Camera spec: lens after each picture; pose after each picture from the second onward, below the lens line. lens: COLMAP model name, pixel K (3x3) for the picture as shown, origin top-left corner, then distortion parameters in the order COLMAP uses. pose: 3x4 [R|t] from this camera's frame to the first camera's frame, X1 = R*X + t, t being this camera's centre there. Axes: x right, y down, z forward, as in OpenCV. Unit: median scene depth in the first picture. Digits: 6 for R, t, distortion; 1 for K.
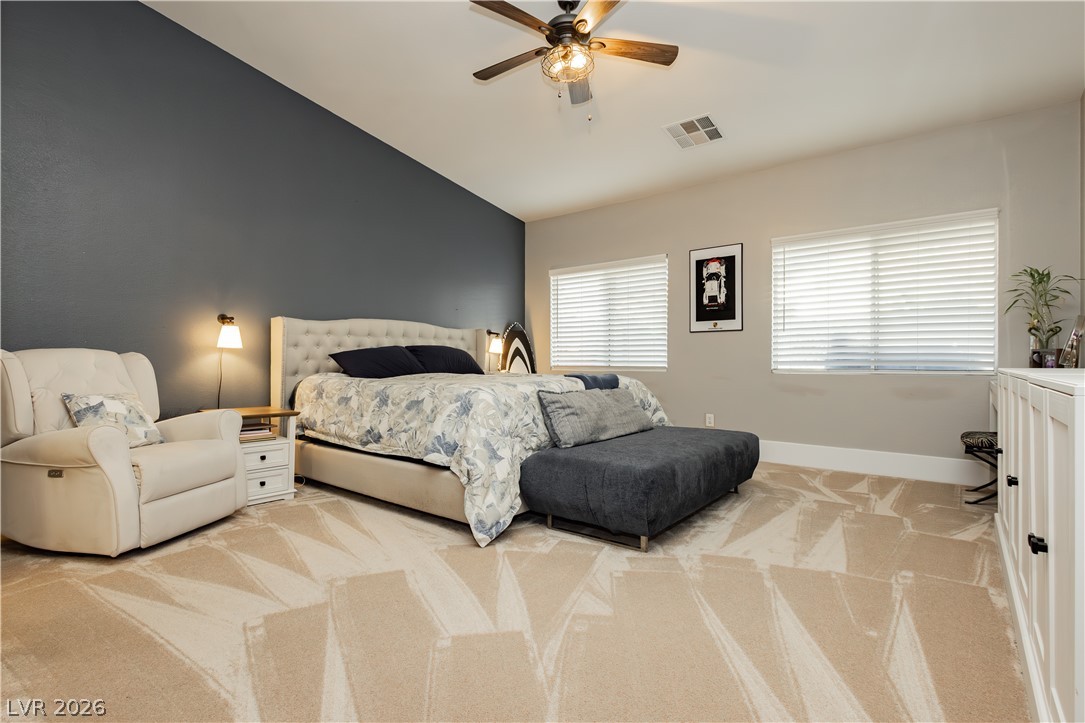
lens RADIAL K [[499.7, 0, 534.6], [0, 499.7, 361.0], [0, 0, 1]] dist [0.023186, 0.000310]
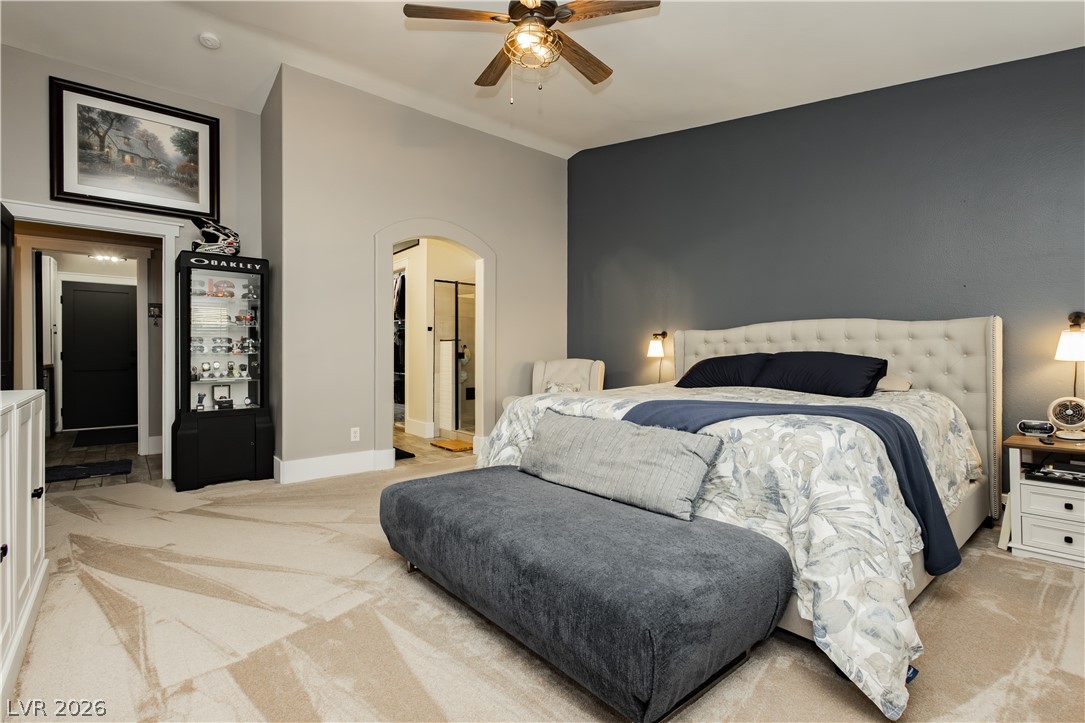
lens RADIAL K [[499.7, 0, 536.4], [0, 499.7, 357.6], [0, 0, 1]] dist [0.023186, 0.000310]
pose [[-0.171161, 0.003144, -0.985238, 0.534028], [-0.008401, 0.999954, 0.004650, -0.019250], [0.985207, 0.009073, -0.171127, 0.668842]]
